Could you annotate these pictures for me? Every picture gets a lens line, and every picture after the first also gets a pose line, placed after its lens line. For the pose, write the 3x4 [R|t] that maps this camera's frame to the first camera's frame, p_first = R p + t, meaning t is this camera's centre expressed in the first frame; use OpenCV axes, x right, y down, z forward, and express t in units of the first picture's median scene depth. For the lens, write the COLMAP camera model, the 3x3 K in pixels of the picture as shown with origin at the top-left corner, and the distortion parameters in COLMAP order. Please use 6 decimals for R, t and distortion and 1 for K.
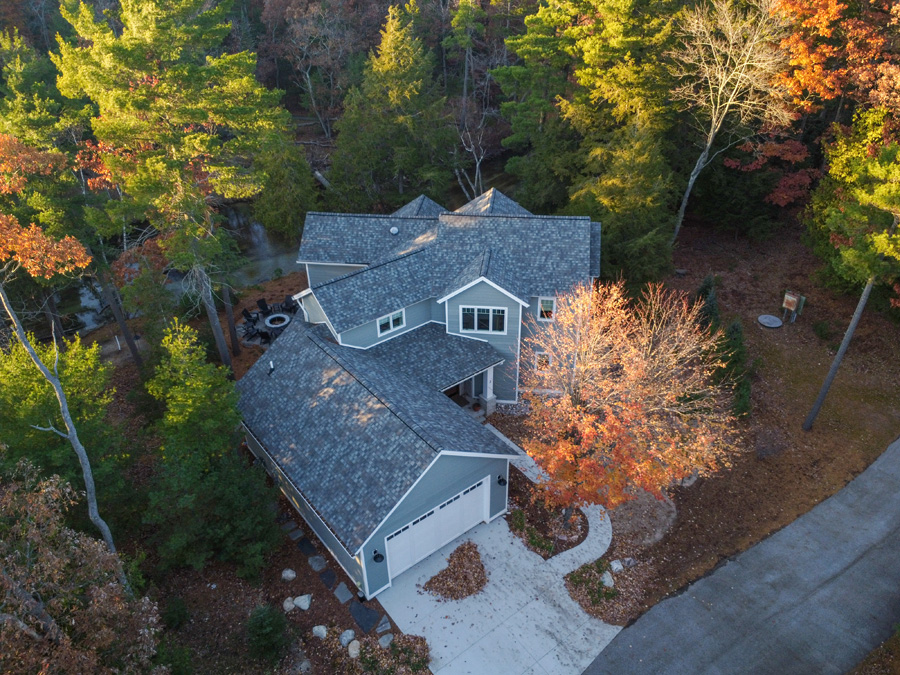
lens RADIAL K [[684.7, 0, 453.1], [0, 684.7, 340.0], [0, 0, 1]] dist [-0.001717, -0.001347]
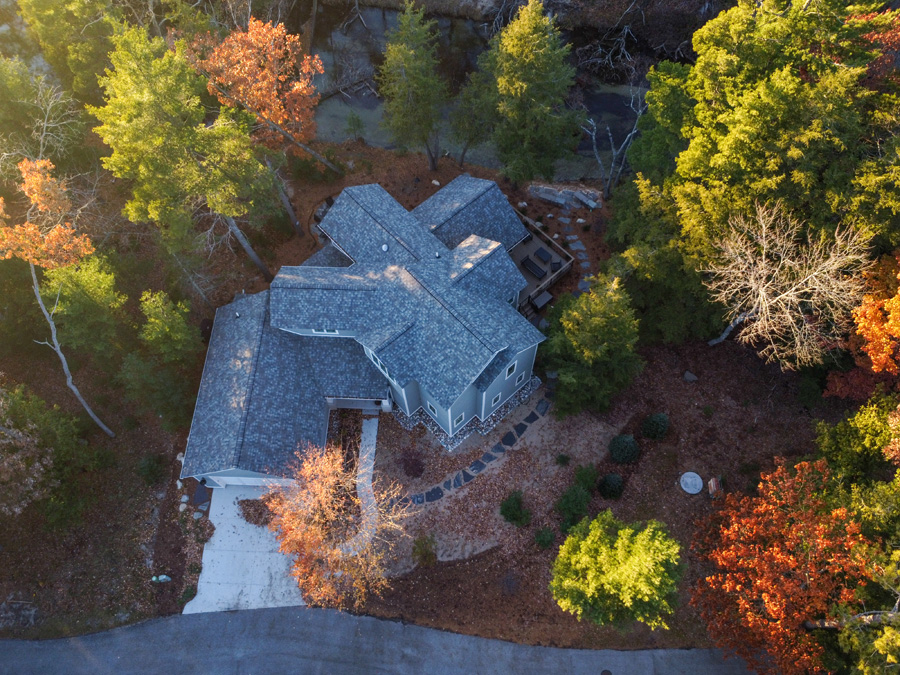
lens RADIAL K [[684.7, 0, 453.1], [0, 684.7, 340.0], [0, 0, 1]] dist [-0.001717, -0.001347]
pose [[0.761565, 0.585055, -0.278799, 0.530858], [-0.361012, 0.740227, 0.567216, -0.947574], [0.538227, -0.331322, 0.774943, 0.144804]]
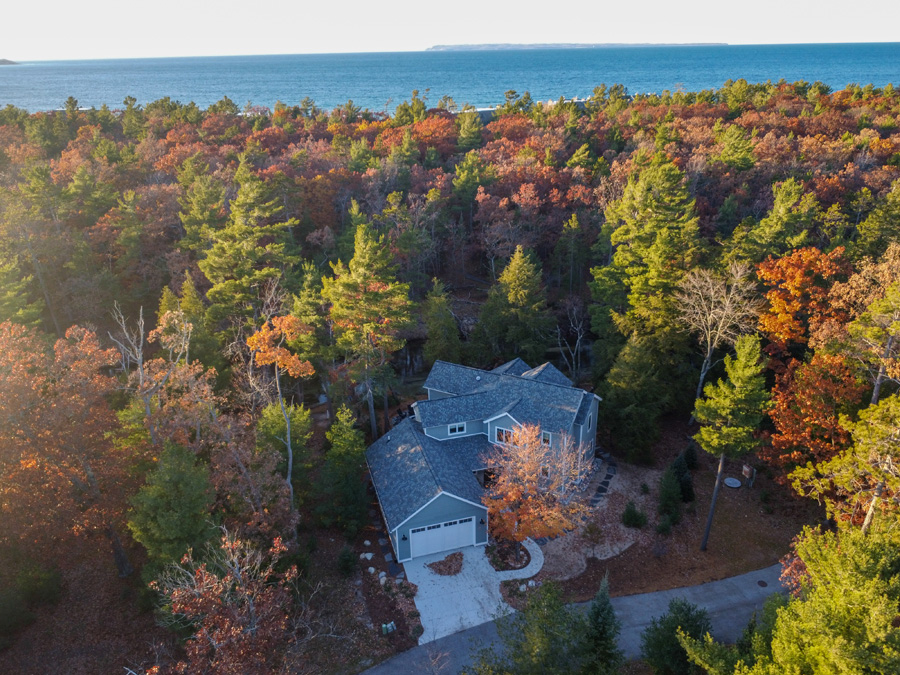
lens RADIAL K [[684.7, 0, 453.1], [0, 684.7, 340.0], [0, 0, 1]] dist [-0.001717, -0.001347]
pose [[0.930024, 0.143168, -0.338465, 0.545176], [-0.202674, 0.968088, -0.147407, 0.018518], [0.306560, 0.205690, 0.929361, -0.829846]]
